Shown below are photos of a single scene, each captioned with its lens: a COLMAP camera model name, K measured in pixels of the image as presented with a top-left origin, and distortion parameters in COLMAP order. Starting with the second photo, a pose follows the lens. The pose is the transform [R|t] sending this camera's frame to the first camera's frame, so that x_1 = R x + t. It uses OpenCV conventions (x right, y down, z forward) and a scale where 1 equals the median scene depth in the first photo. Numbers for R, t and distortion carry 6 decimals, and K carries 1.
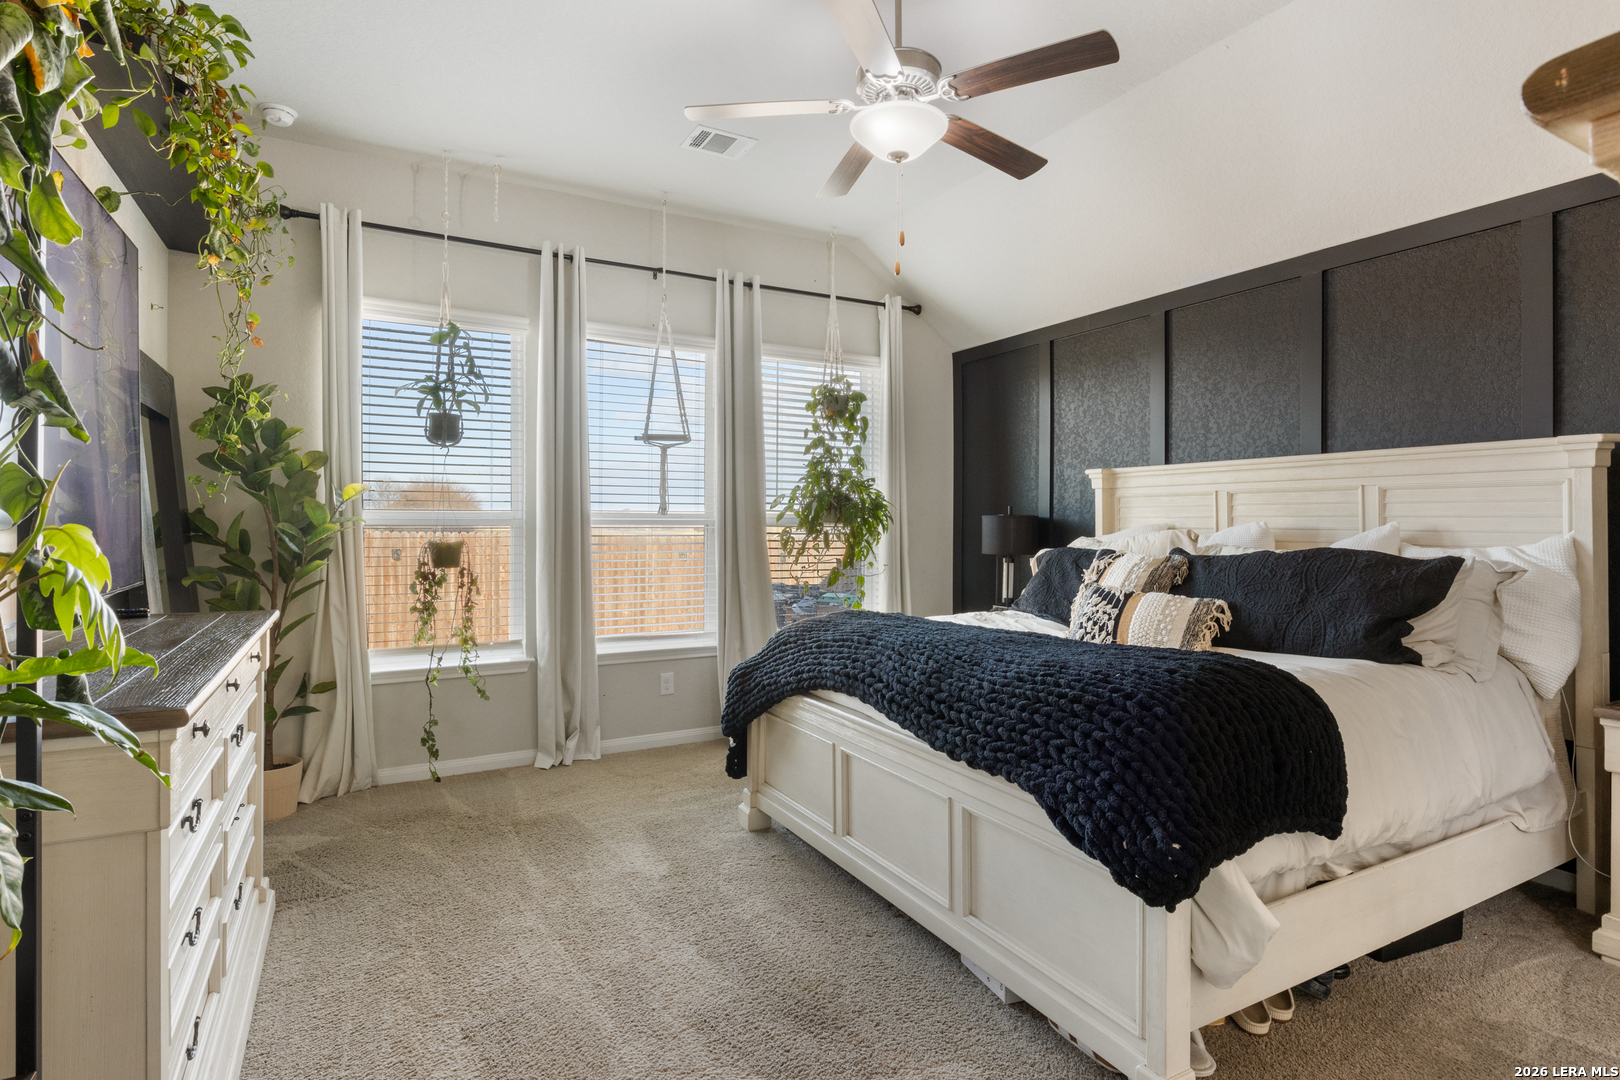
lens RADIAL K [[808.1, 0, 823.7], [0, 808.1, 531.9], [0, 0, 1]] dist [-0.005370, -0.002287]
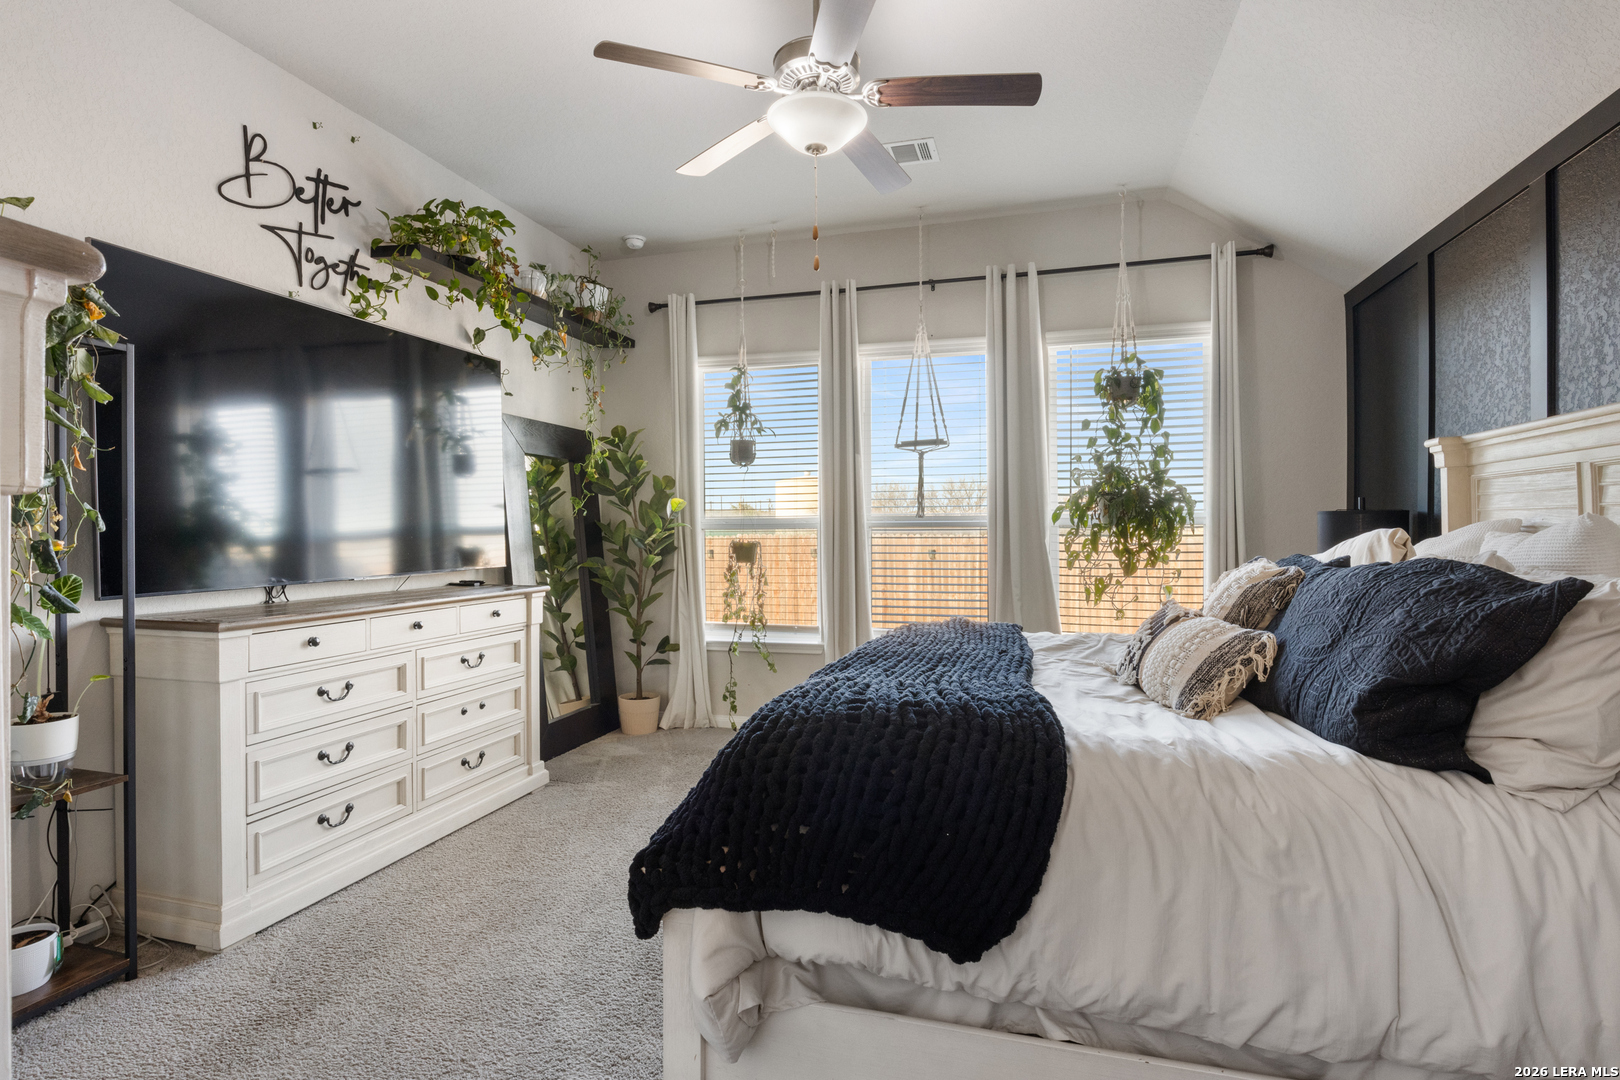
lens RADIAL K [[808.1, 0, 826.9], [0, 808.1, 536.7], [0, 0, 1]] dist [-0.005370, -0.002287]
pose [[0.709772, 0.001084, -0.704431, 0.472866], [0.000336, 0.999998, 0.001877, 0.001694], [0.704432, -0.001568, 0.709770, 0.184634]]
